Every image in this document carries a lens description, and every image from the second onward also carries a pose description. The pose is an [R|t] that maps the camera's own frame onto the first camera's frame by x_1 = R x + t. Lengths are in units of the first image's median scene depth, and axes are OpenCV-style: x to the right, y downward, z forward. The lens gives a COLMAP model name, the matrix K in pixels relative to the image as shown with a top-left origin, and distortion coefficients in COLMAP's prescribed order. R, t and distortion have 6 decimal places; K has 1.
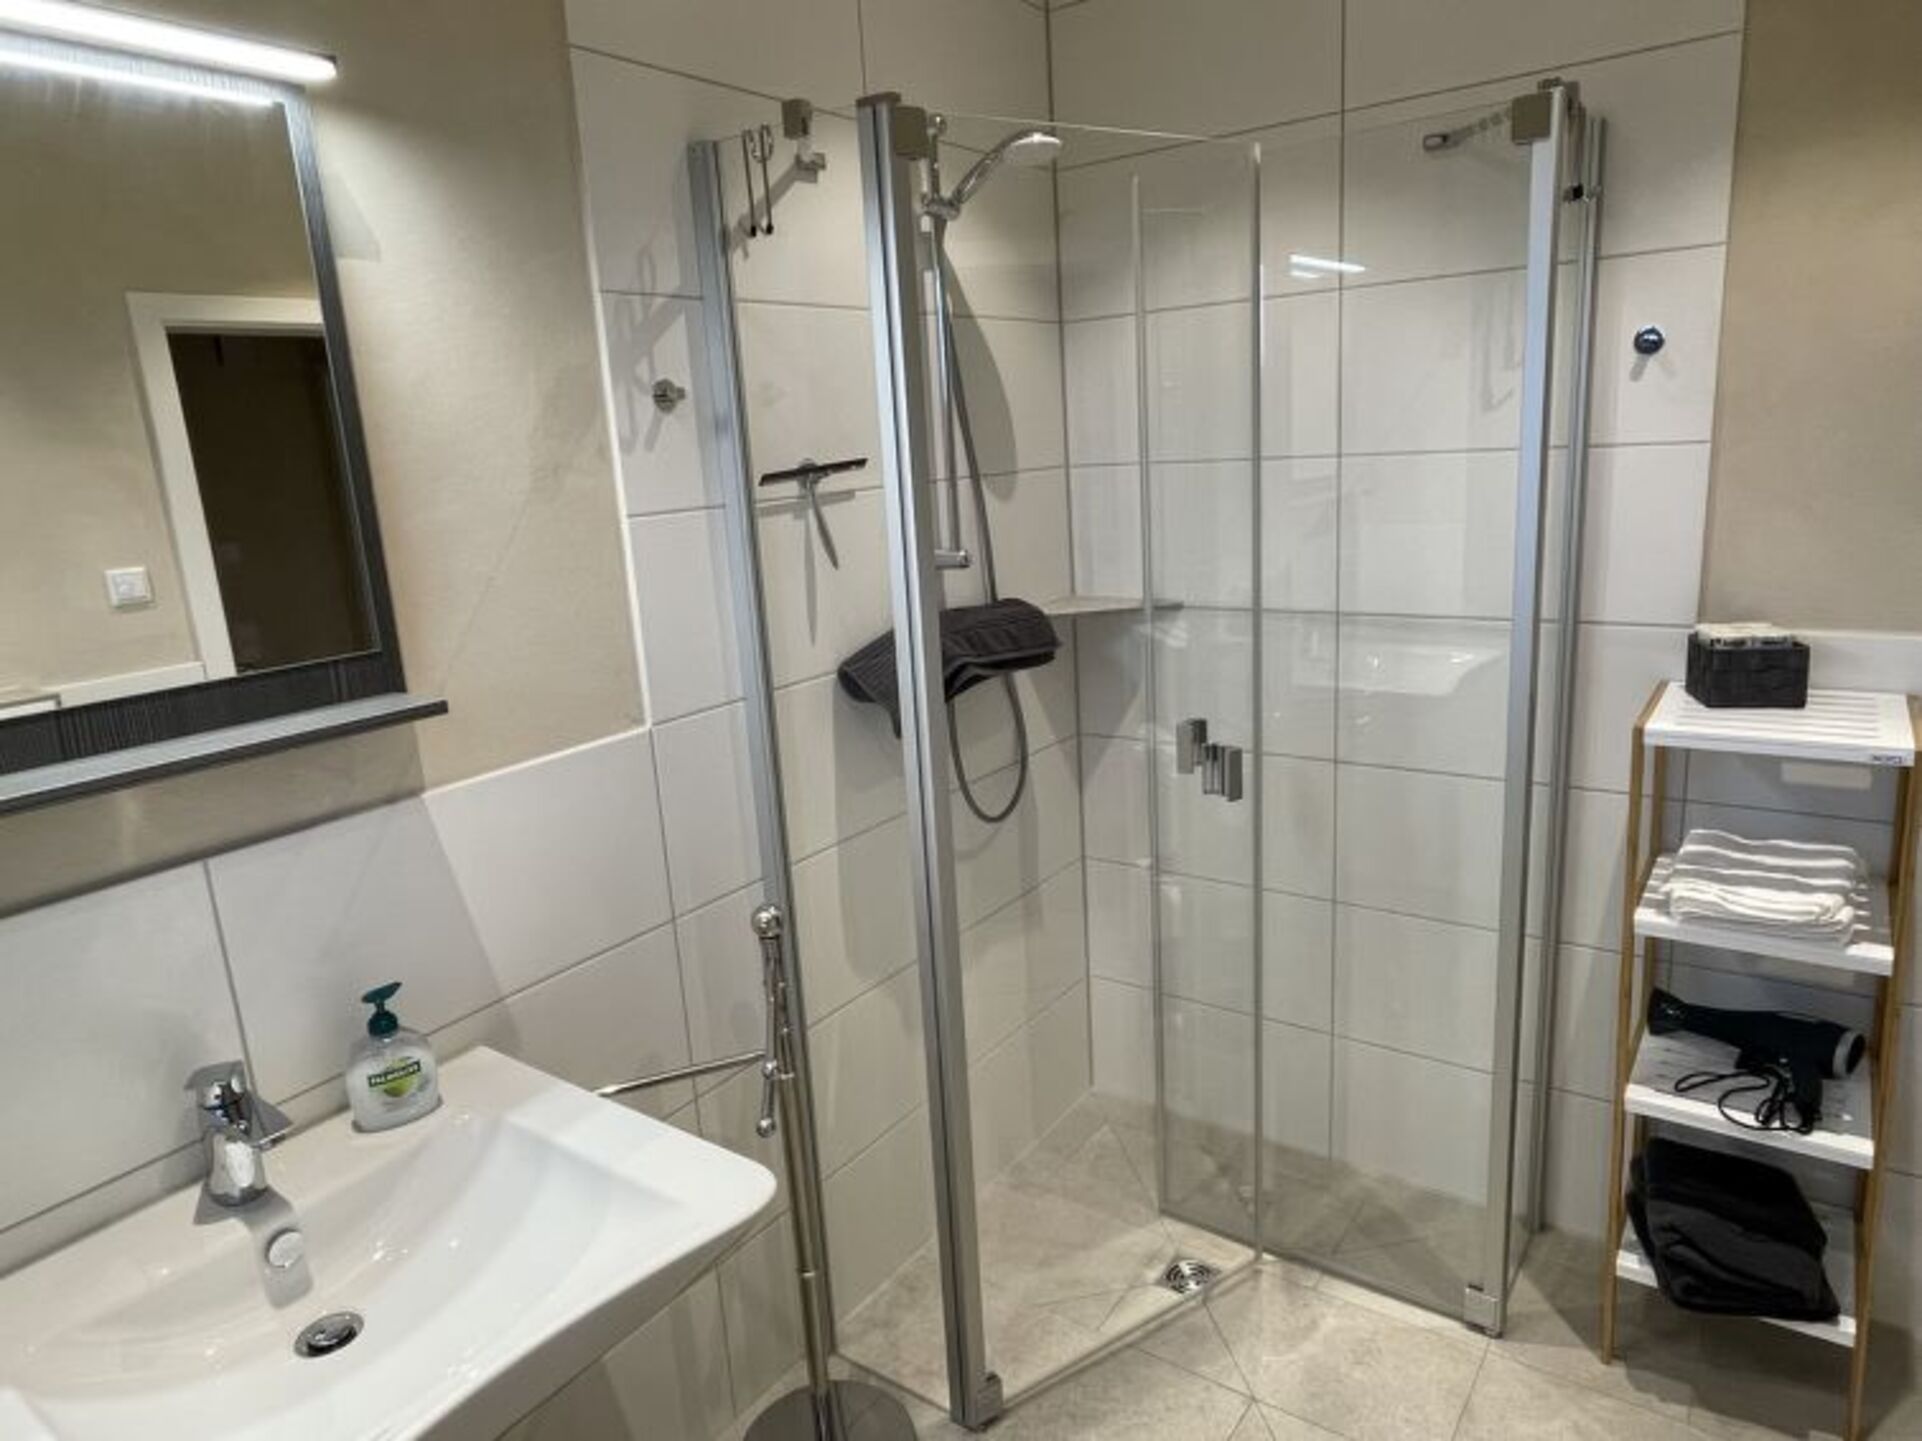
lens RADIAL K [[1194.8, 0, 961.0], [0, 1194.8, 720.5], [0, 0, 1]] dist [-0.002005, -0.000448]
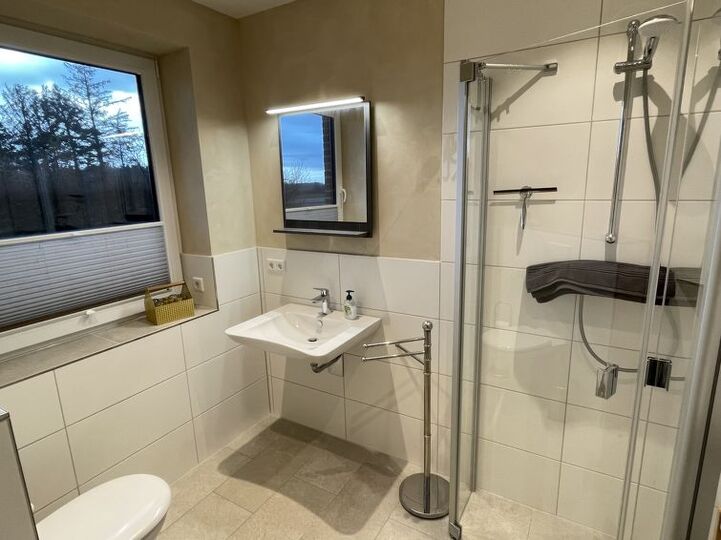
lens RADIAL K [[408.0, 0, 360.5], [0, 408.0, 270.0], [0, 0, 1]] dist [-0.000394, -0.001394]
pose [[0.081724, 0.274593, -0.958081, 0.842166], [-0.210380, 0.944389, 0.252724, -0.219052], [0.974198, 0.180908, 0.134948, 0.629183]]
